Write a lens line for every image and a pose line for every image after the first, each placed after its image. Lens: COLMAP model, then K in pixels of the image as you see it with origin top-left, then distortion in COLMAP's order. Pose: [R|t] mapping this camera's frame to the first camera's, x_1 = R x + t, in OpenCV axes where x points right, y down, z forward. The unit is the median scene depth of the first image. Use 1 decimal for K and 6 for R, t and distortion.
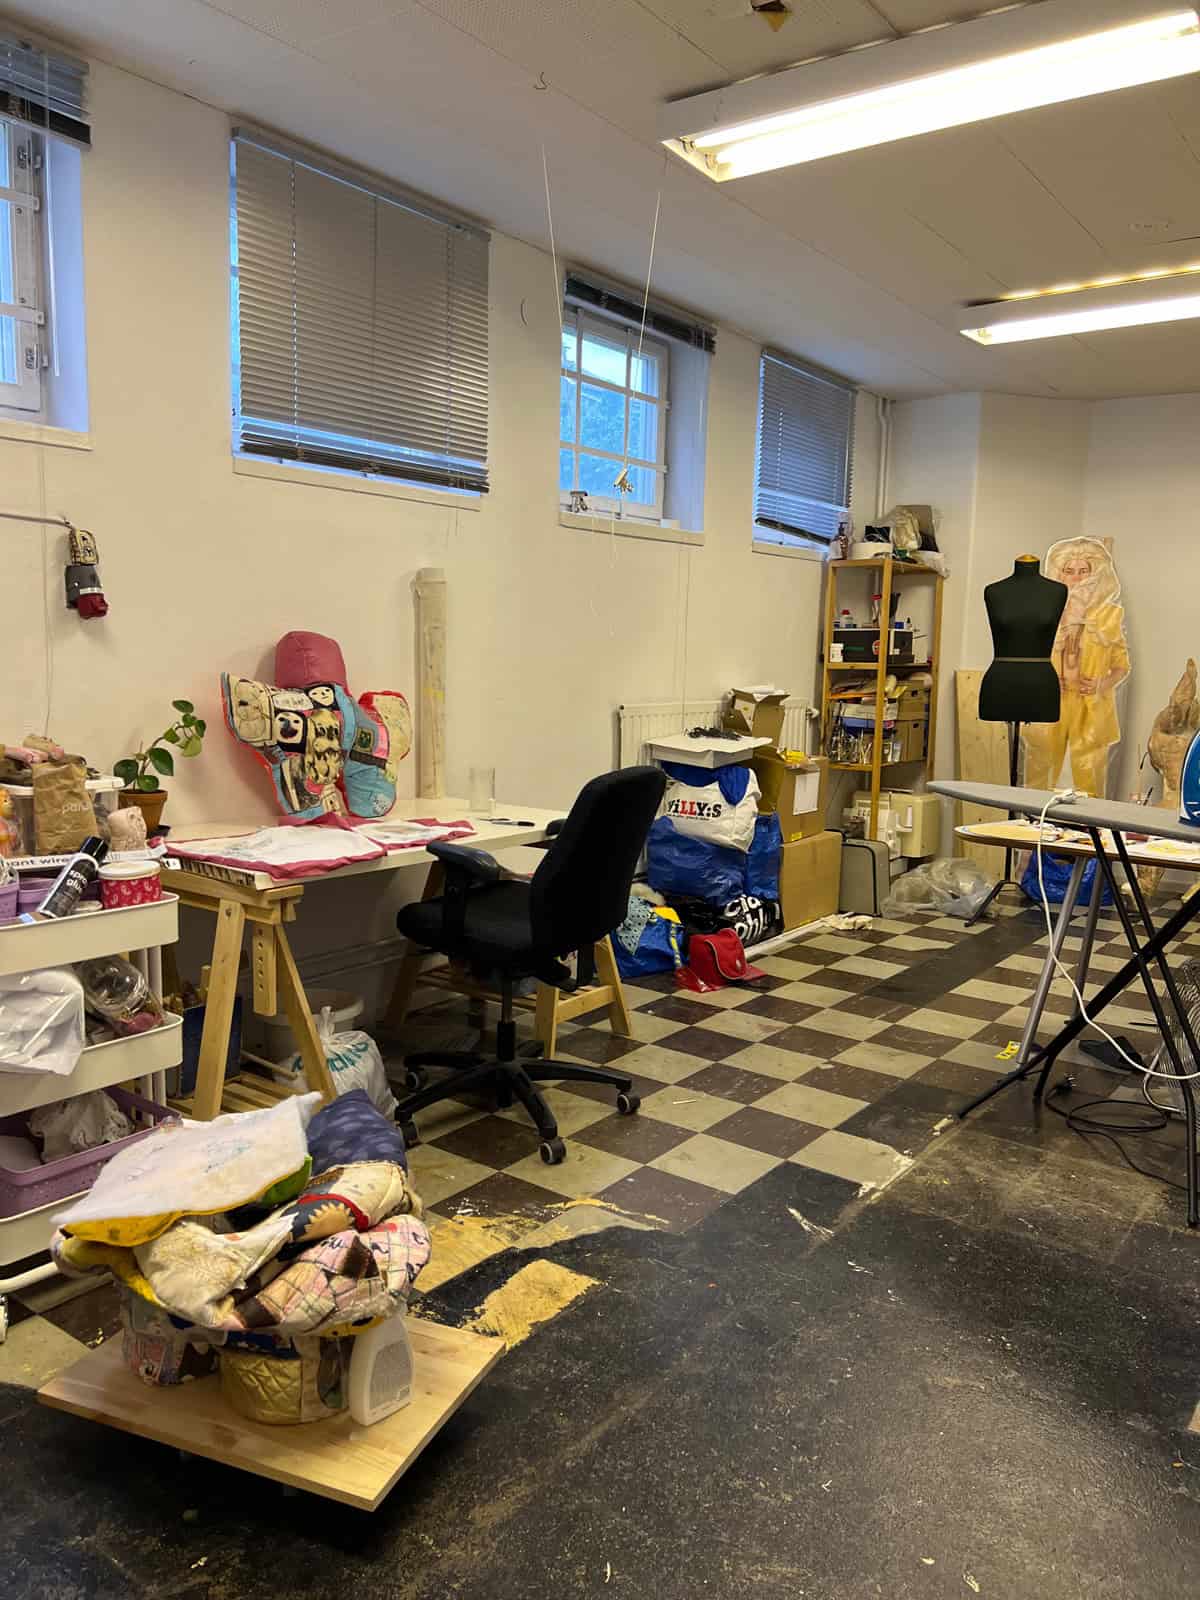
lens RADIAL K [[1212.5, 0, 604.5], [0, 1212.5, 809.3], [0, 0, 1]] dist [0.038708, -0.004368]
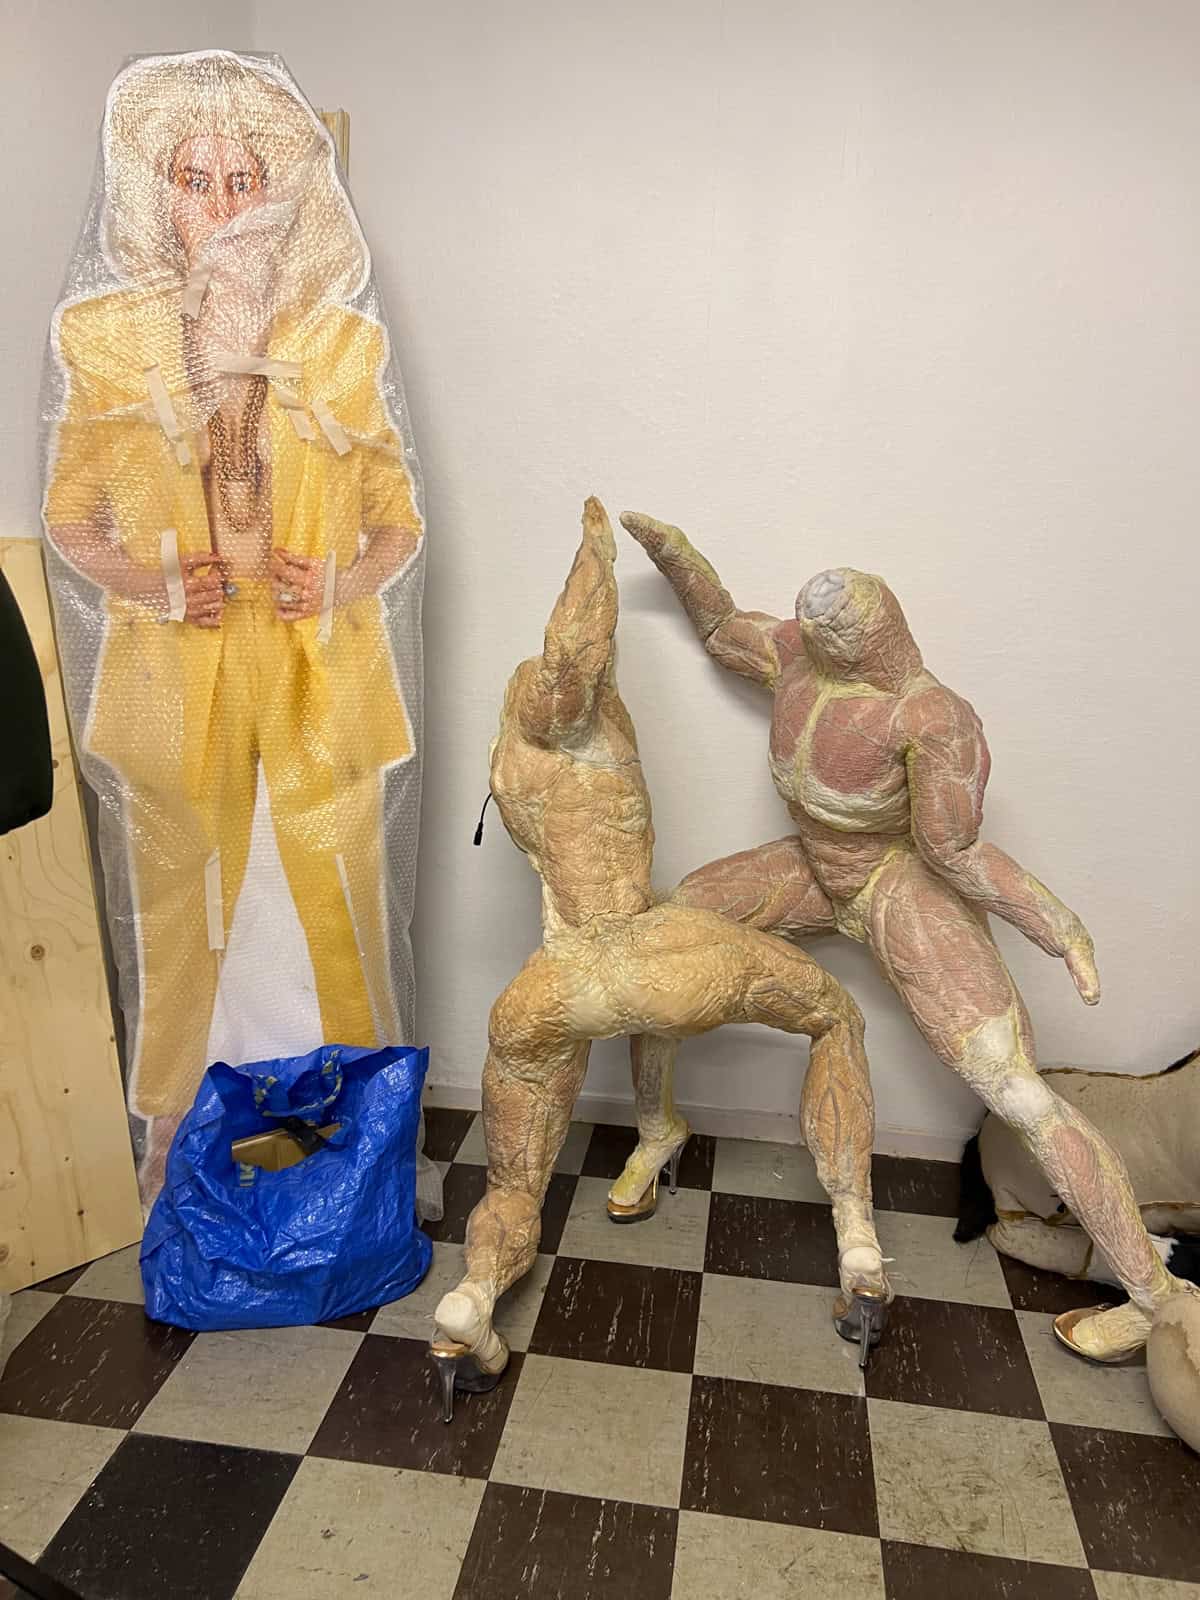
lens RADIAL K [[1212.5, 0, 604.3], [0, 1212.5, 797.2], [0, 0, 1]] dist [0.038708, -0.004368]
pose [[0.876904, -0.127084, 0.463561, 0.314977], [0.058483, 0.985459, 0.159531, -0.093575], [-0.477094, -0.112782, 0.871585, 0.691087]]
